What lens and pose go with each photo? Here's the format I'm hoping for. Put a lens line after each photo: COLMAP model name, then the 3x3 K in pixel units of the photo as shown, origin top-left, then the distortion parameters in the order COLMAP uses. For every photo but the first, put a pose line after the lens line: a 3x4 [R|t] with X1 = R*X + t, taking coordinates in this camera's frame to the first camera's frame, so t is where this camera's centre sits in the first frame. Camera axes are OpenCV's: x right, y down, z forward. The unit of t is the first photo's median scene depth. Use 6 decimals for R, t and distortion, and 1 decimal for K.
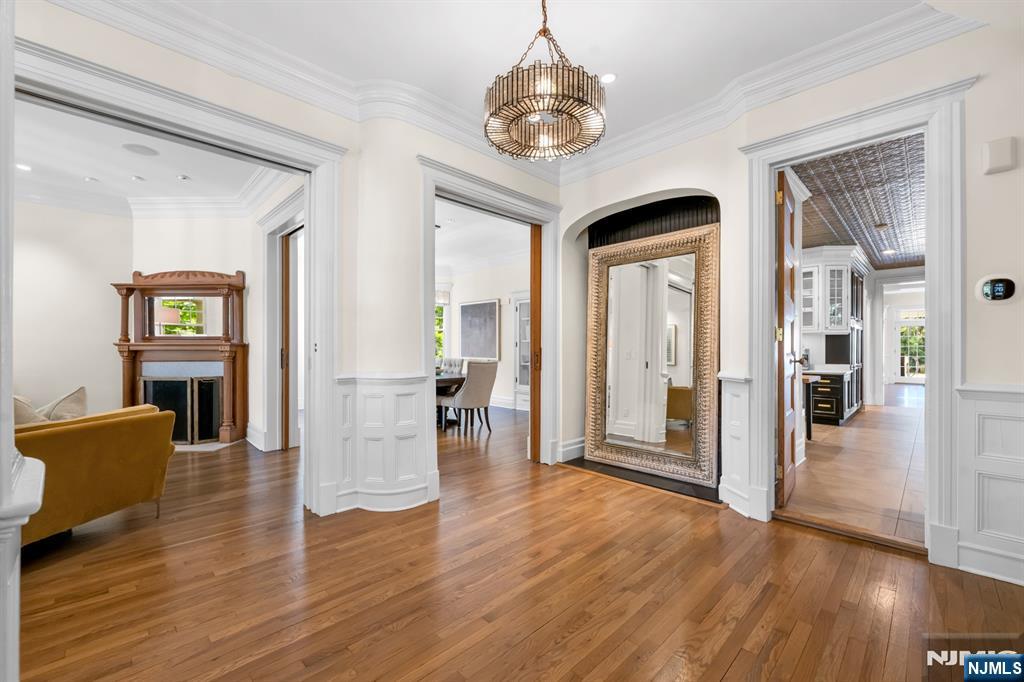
lens RADIAL K [[420.0, 0, 505.1], [0, 420.0, 344.8], [0, 0, 1]] dist [-0.002702, -0.000067]
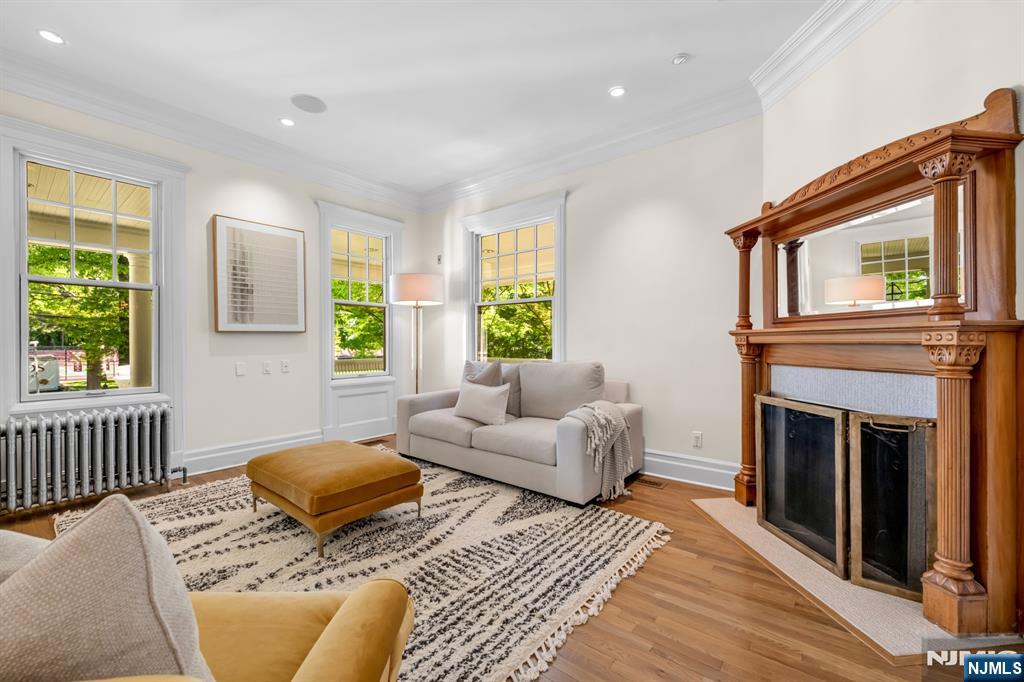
lens RADIAL K [[420.0, 0, 505.1], [0, 420.0, 344.8], [0, 0, 1]] dist [-0.002702, -0.000067]
pose [[0.090242, 0.006615, -0.995898, -0.364840], [0.018733, 0.999790, 0.008338, 0.004193], [0.995744, -0.019409, 0.090099, 0.620280]]
